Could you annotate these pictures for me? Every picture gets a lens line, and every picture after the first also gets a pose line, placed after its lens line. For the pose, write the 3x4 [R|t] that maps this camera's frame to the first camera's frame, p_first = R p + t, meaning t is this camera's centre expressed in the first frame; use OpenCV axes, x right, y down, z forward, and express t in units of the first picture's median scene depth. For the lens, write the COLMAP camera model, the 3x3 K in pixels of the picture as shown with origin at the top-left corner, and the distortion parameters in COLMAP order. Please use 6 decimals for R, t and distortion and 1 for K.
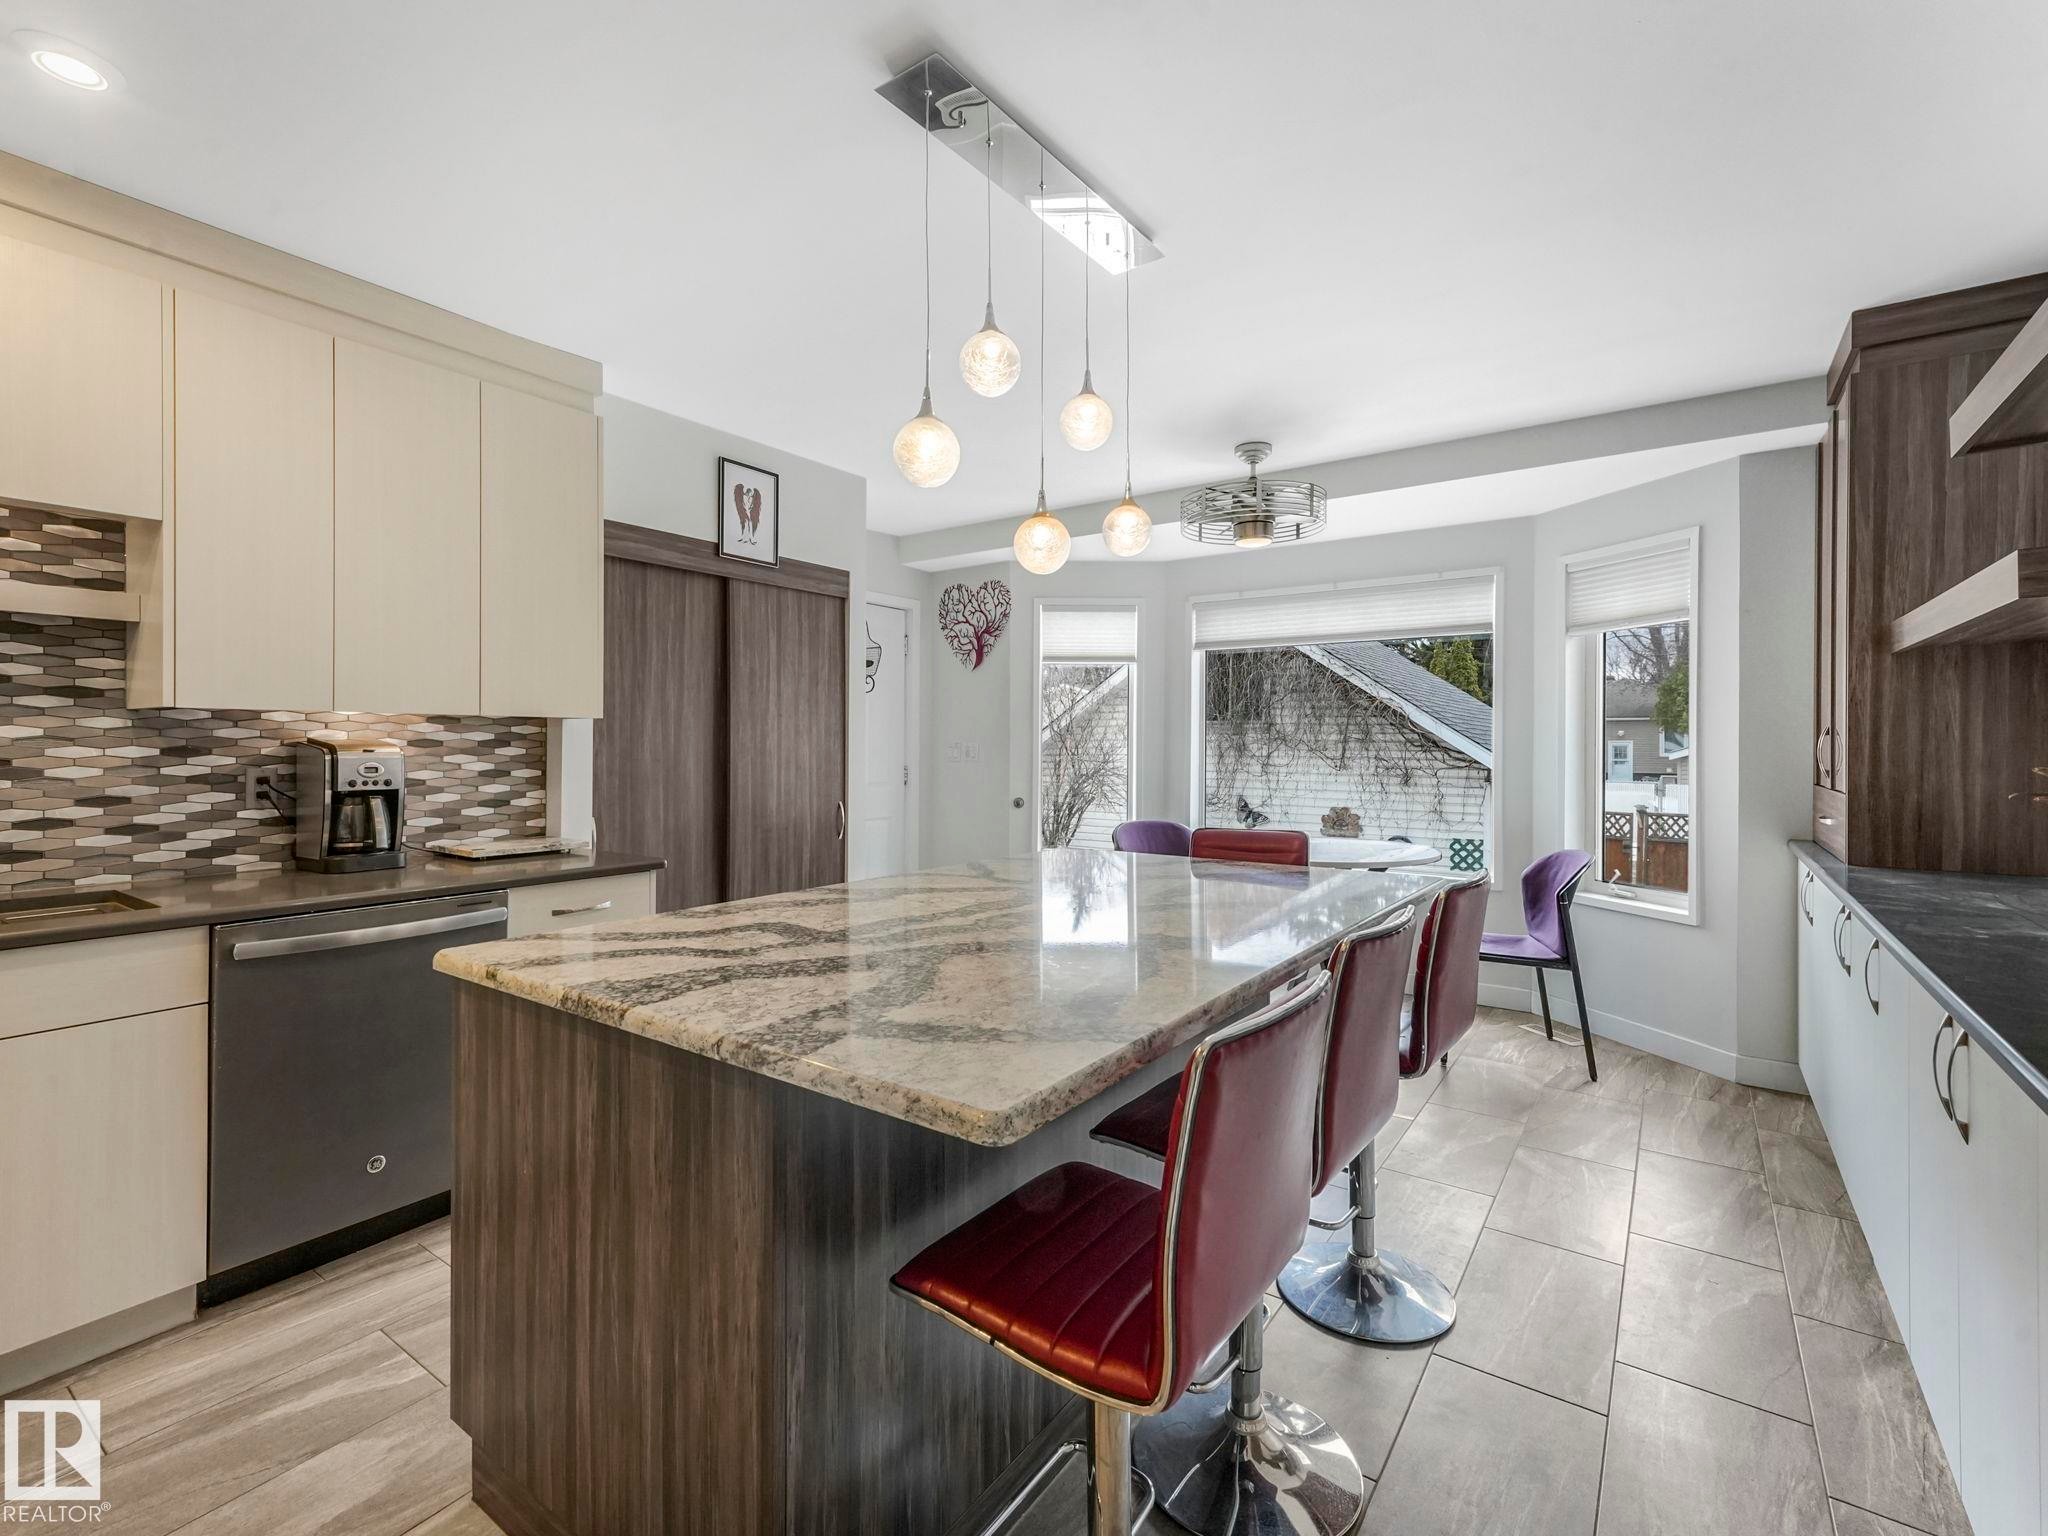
lens RADIAL K [[948.5, 0, 1018.7], [0, 948.5, 747.2], [0, 0, 1]] dist [0.005177, 0.001354]
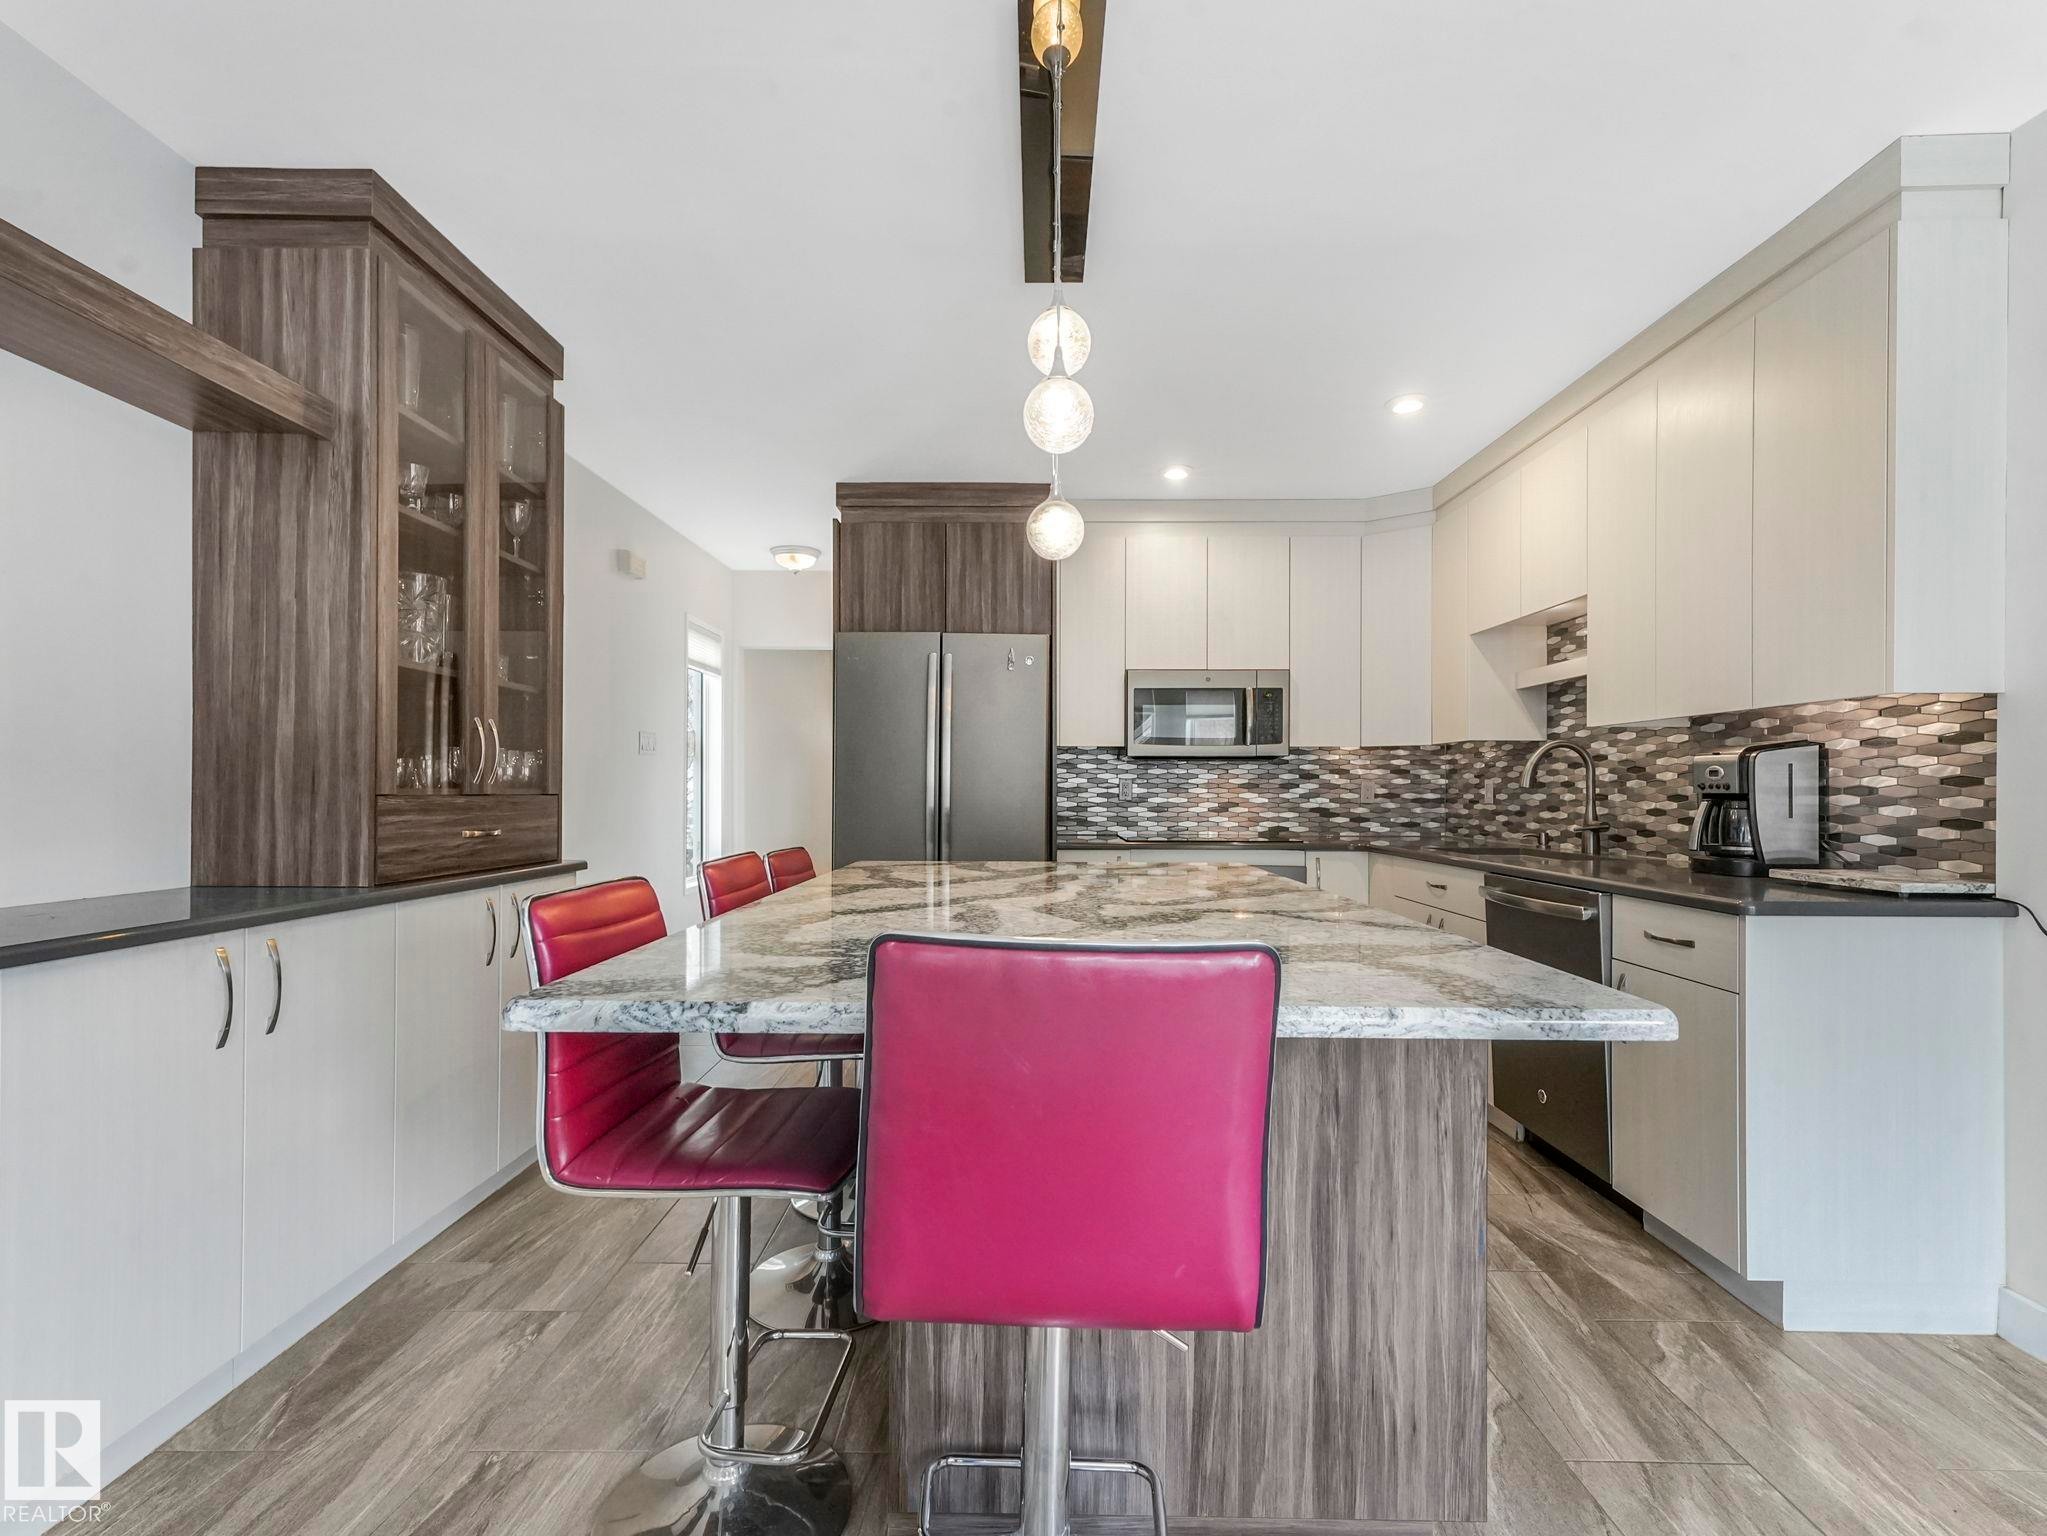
lens RADIAL K [[948.0, 0, 996.5], [0, 948.0, 787.0], [0, 0, 1]] dist [0.005177, 0.001354]
pose [[-0.831195, -0.009258, -0.555904, 0.514768], [-0.010001, 0.999949, -0.001699, 0.048922], [0.555891, 0.004147, -0.831245, 1.449950]]
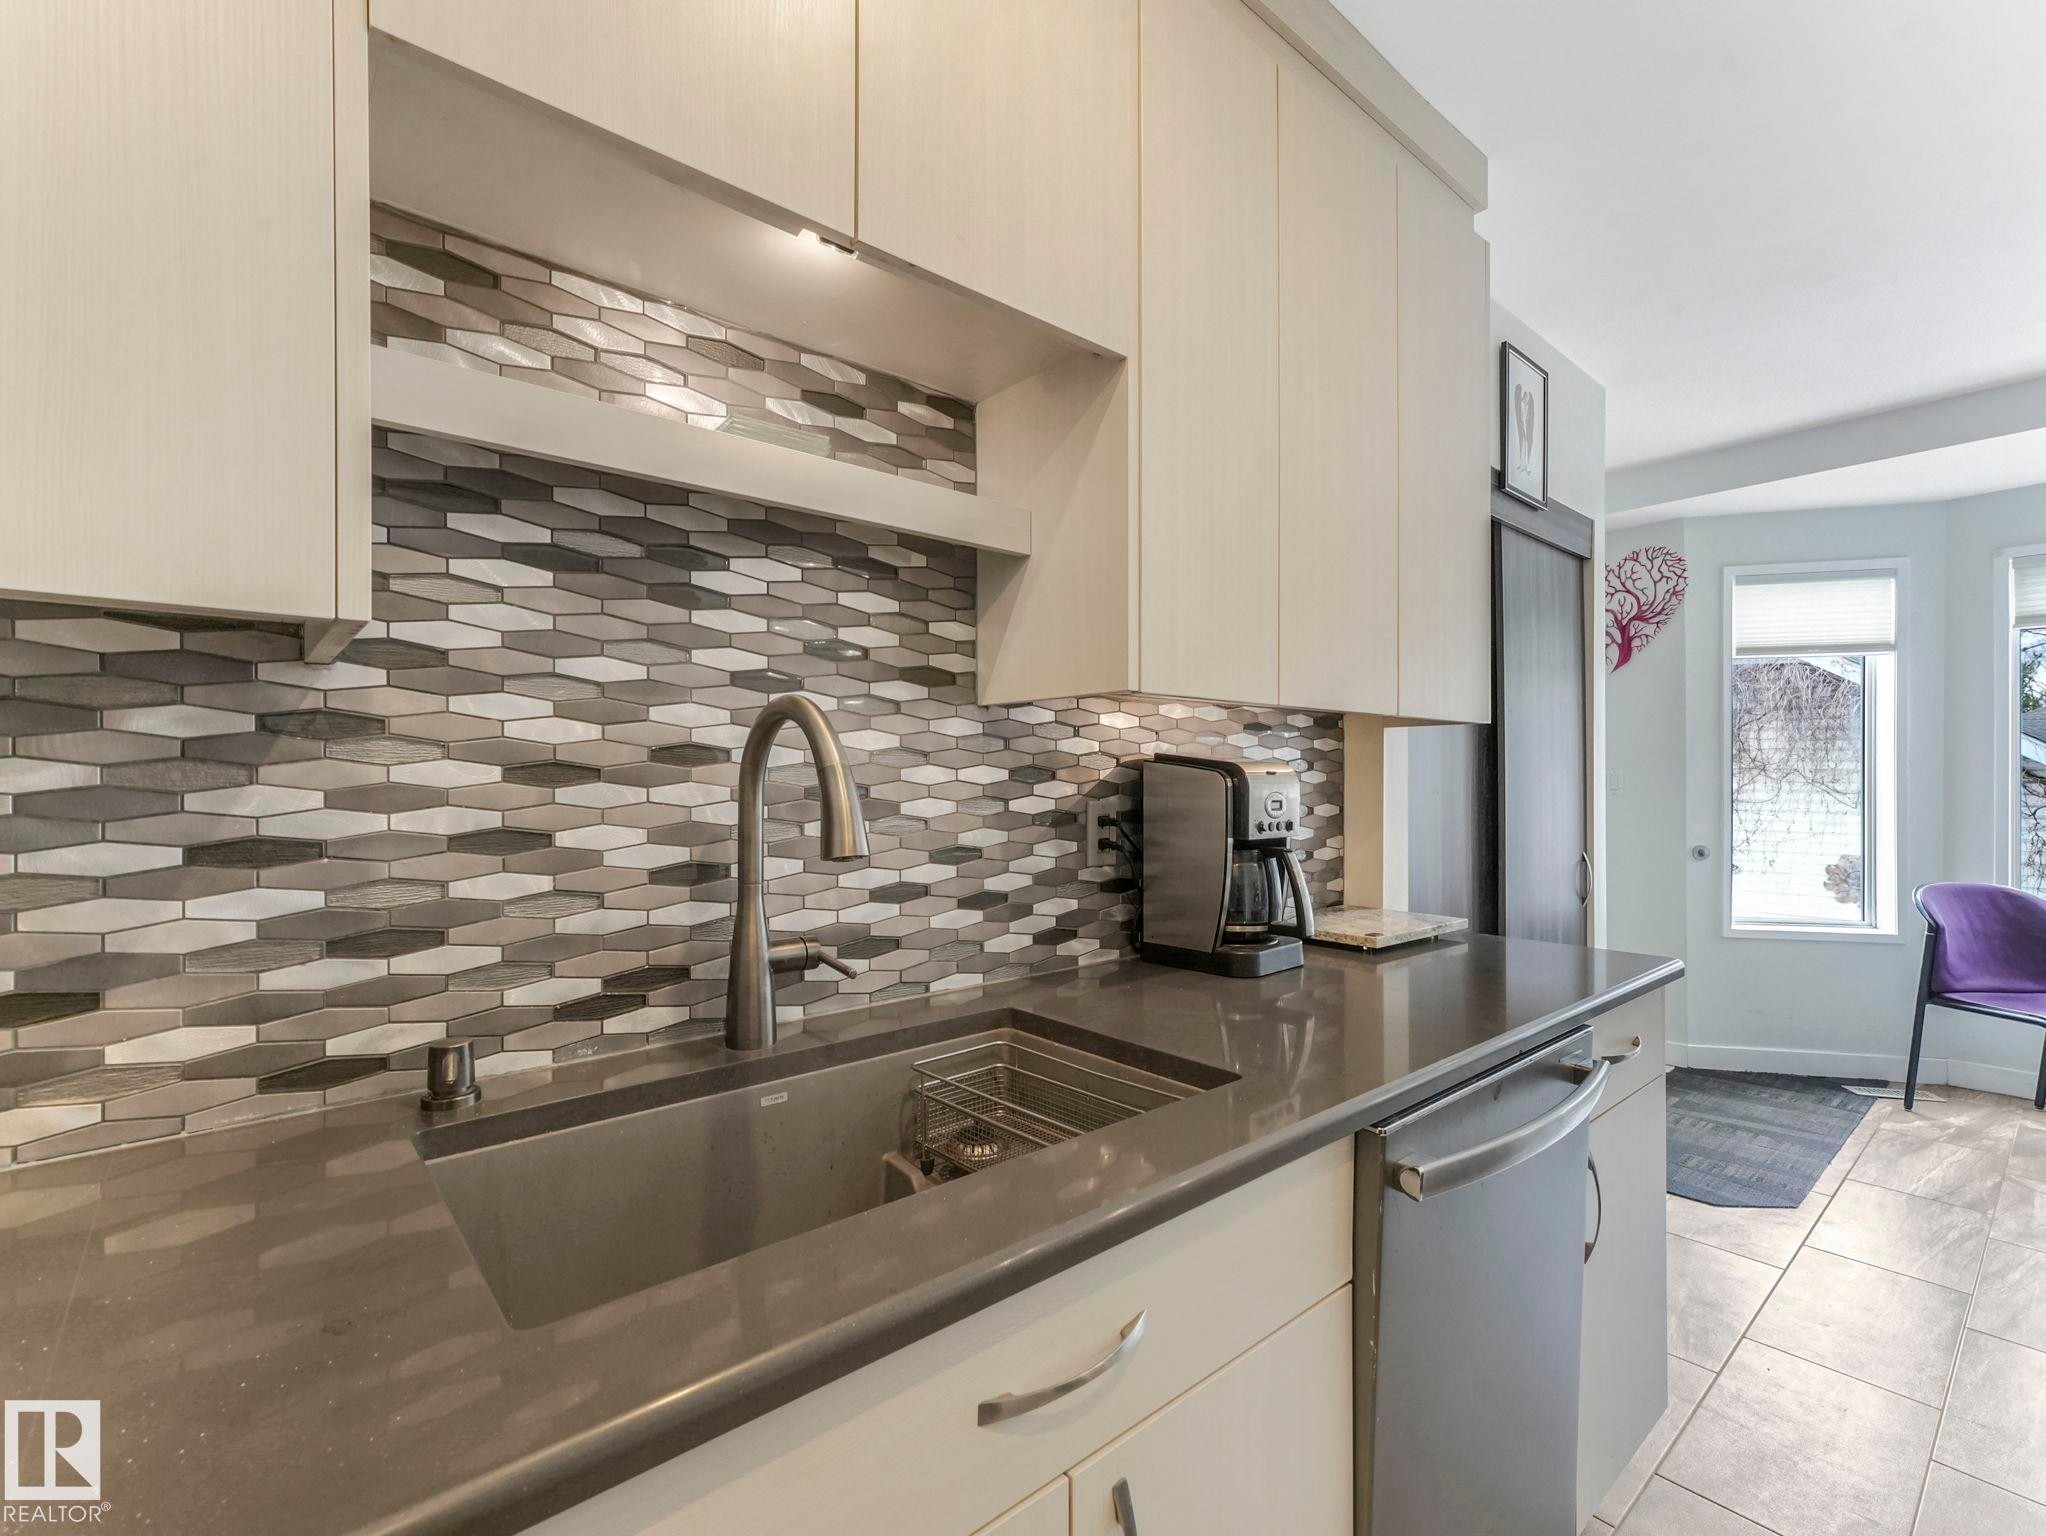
lens RADIAL K [[947.5, 0, 1019.3], [0, 947.5, 775.6], [0, 0, 1]] dist [0.005177, 0.001354]
pose [[0.972498, -0.002858, -0.232895, -0.717871], [0.001392, 0.999978, -0.006459, 0.008947], [0.232908, 0.005957, 0.972480, 0.383137]]
